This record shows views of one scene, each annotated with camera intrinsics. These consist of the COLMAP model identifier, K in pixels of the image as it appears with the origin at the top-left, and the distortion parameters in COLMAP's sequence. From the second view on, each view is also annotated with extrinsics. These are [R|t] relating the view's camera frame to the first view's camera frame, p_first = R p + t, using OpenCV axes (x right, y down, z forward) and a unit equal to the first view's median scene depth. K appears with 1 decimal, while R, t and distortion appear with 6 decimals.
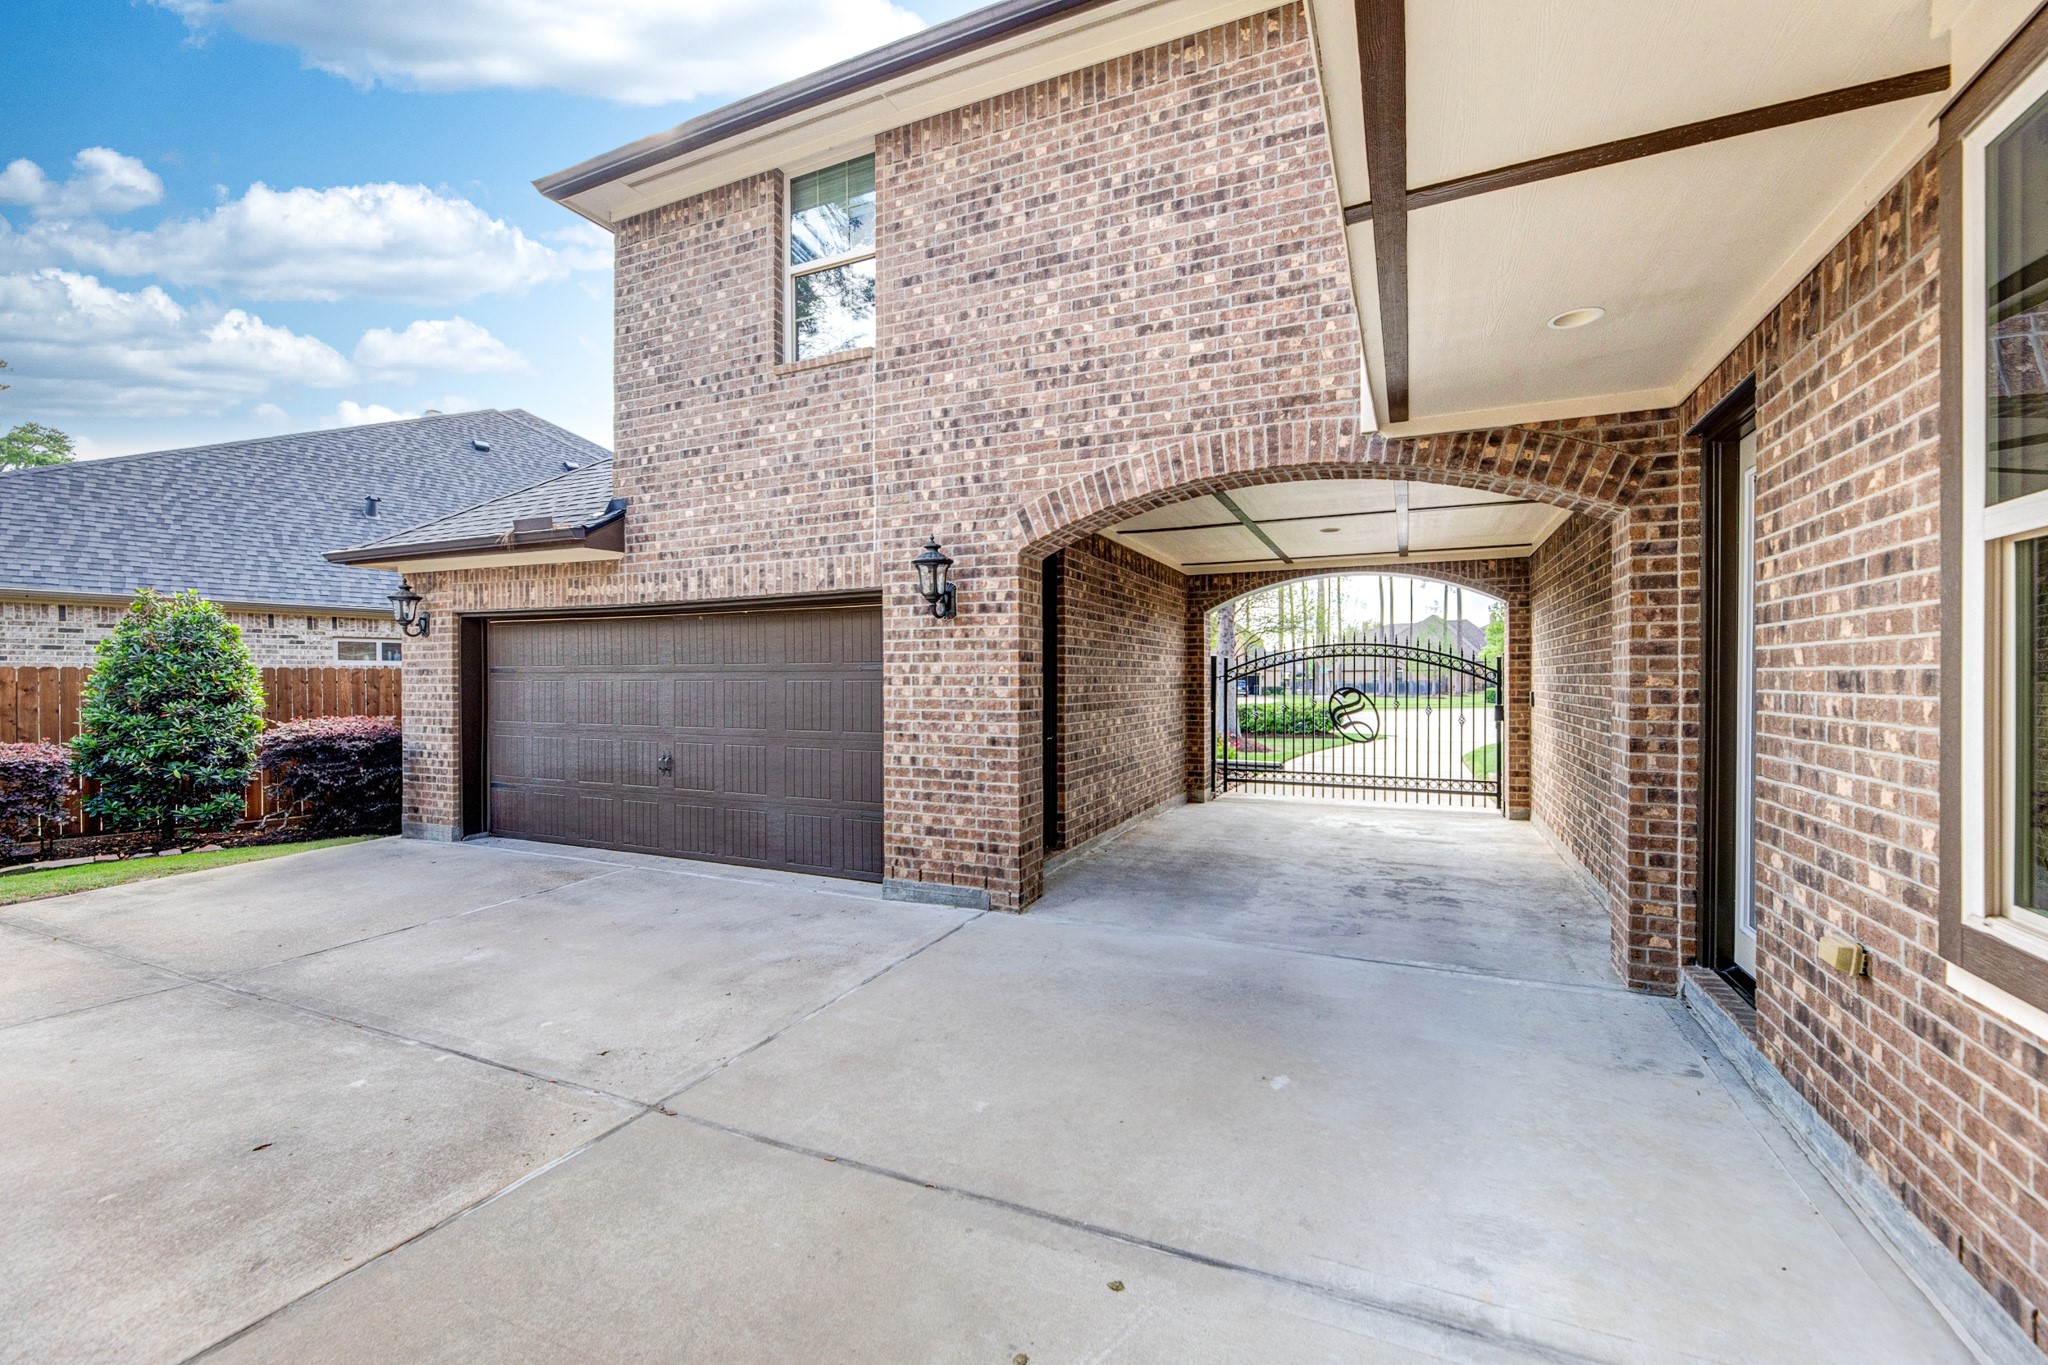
lens RADIAL K [[823.4, 0, 1038.1], [0, 823.4, 682.6], [0, 0, 1]] dist [-0.003285, 0.000938]
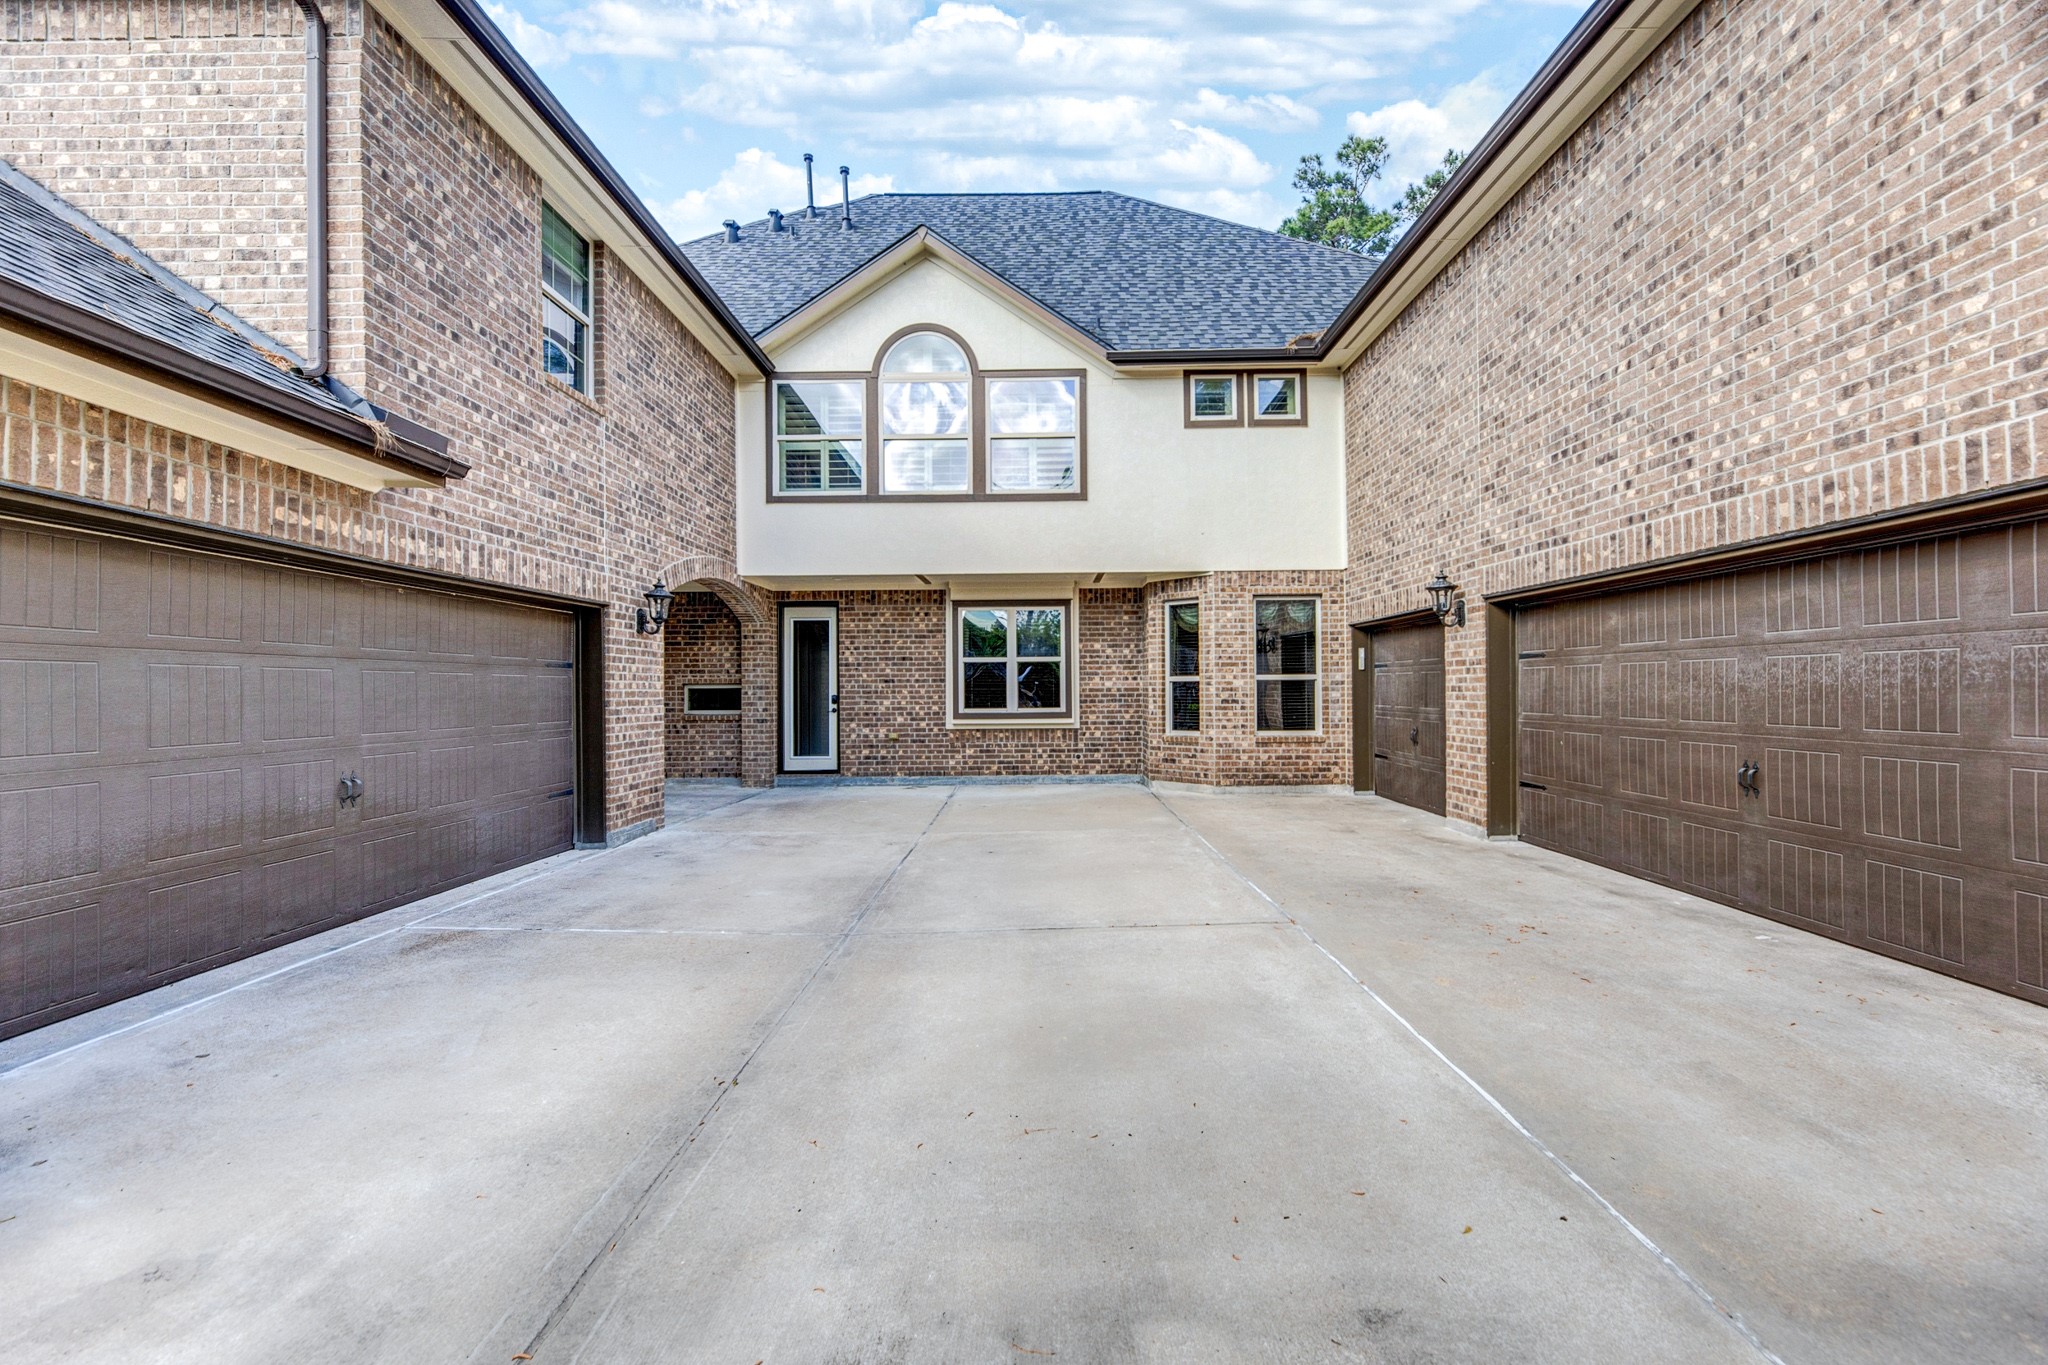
lens RADIAL K [[823.4, 0, 1042.1], [0, 823.4, 683.4], [0, 0, 1]] dist [-0.003285, 0.000938]
pose [[-0.414223, 0.011631, 0.910101, -1.471158], [0.011577, 0.999905, -0.007509, 0.022923], [-0.910102, 0.007425, -0.414318, 0.836173]]
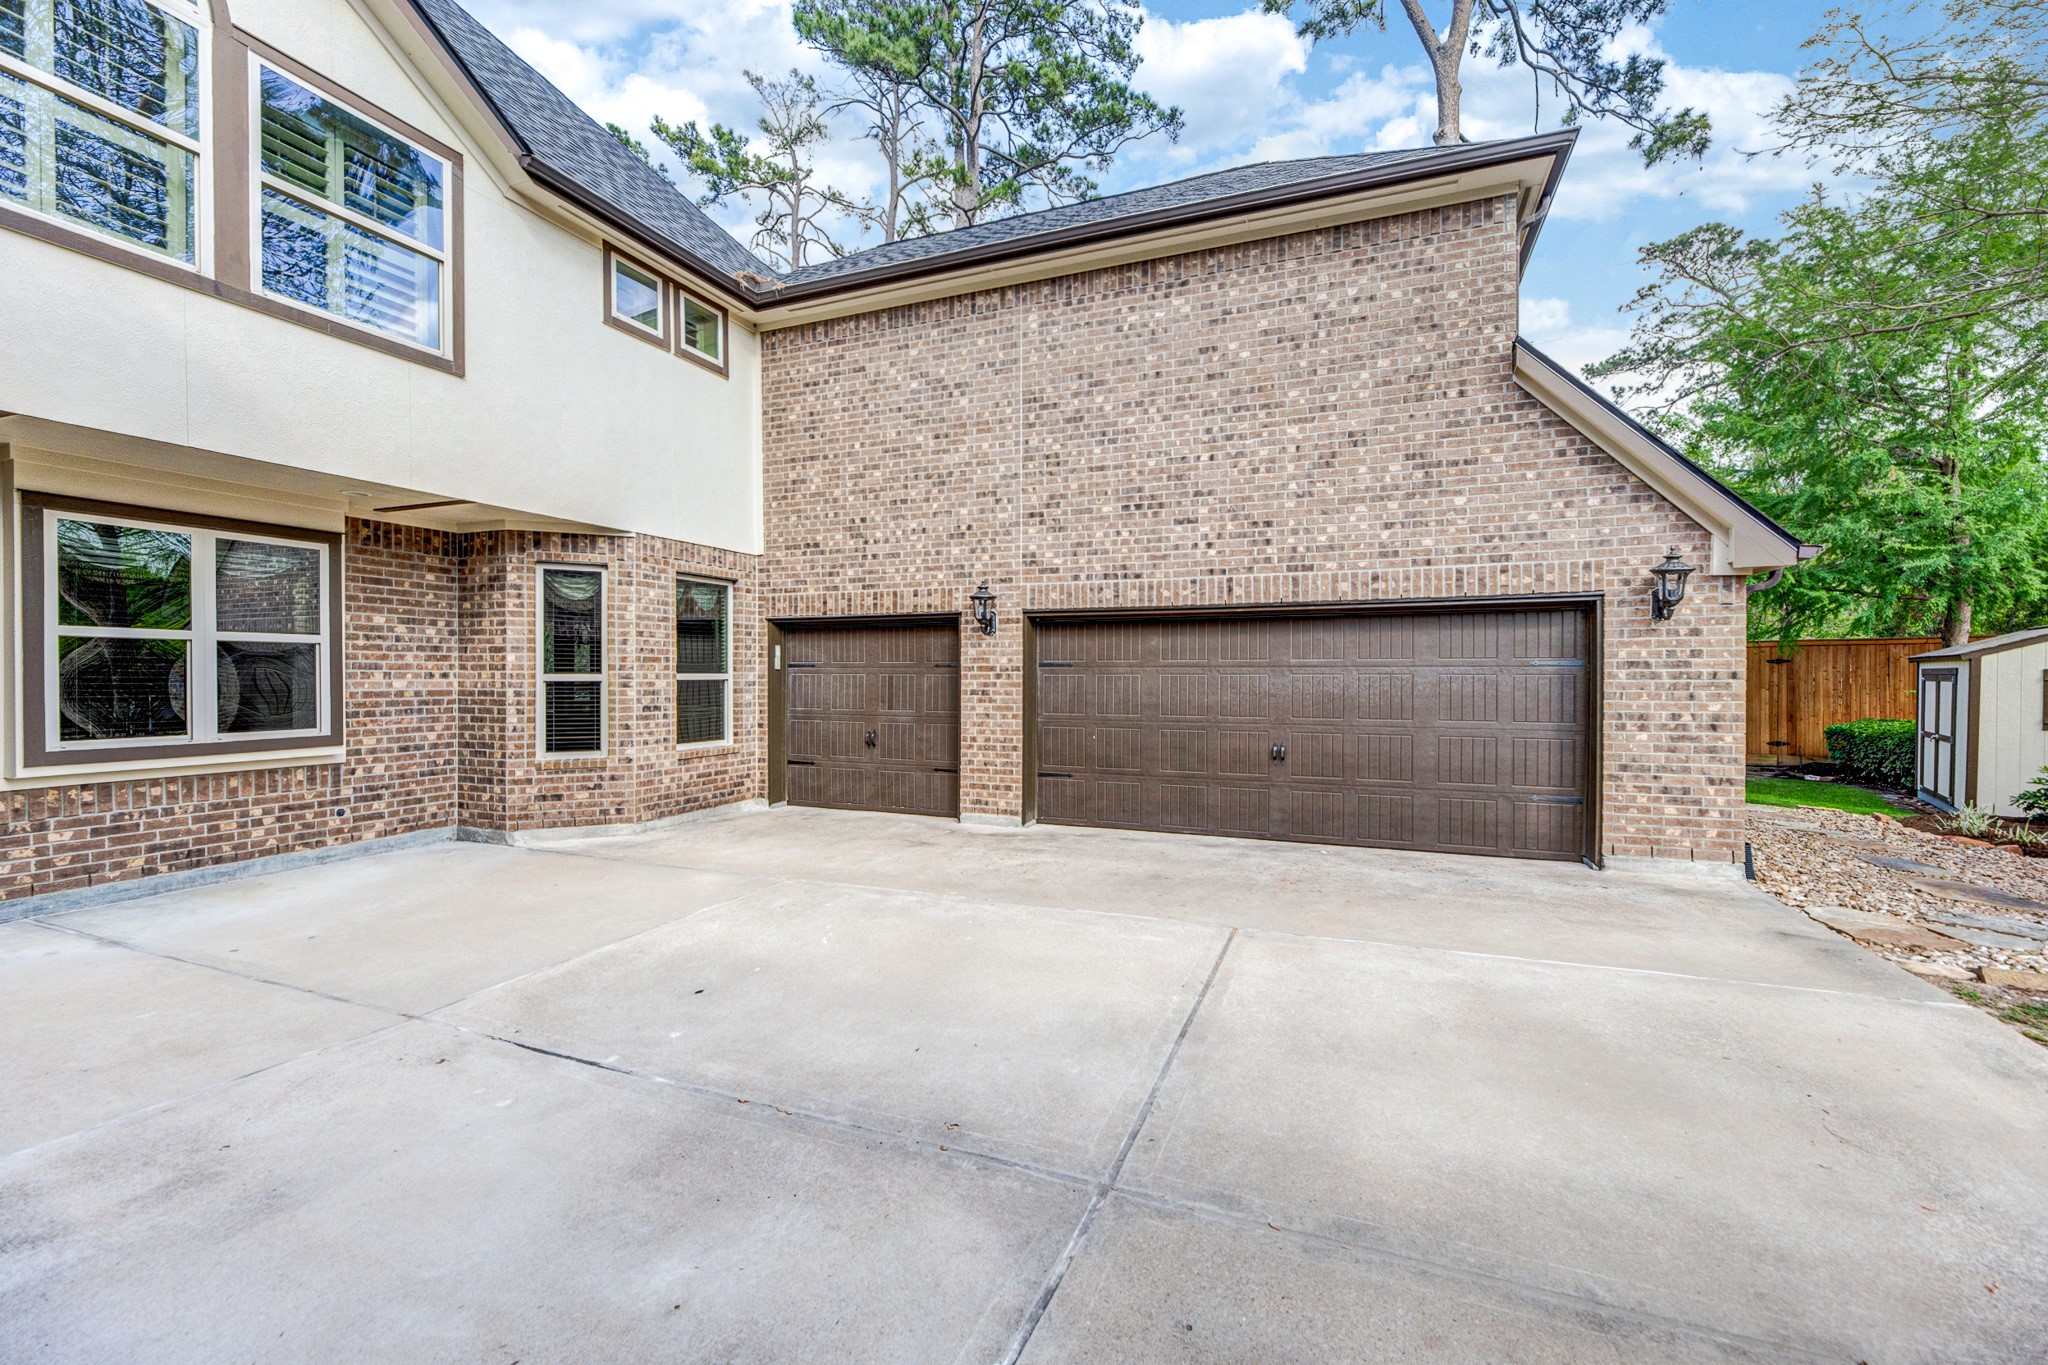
lens RADIAL K [[823.4, 0, 1035.2], [0, 823.4, 680.4], [0, 0, 1]] dist [-0.003285, 0.000938]
pose [[-0.998908, 0.001766, -0.046680, -0.642462], [0.001269, 0.999942, 0.010688, -0.004289], [0.046696, 0.010617, -0.998853, 1.084813]]
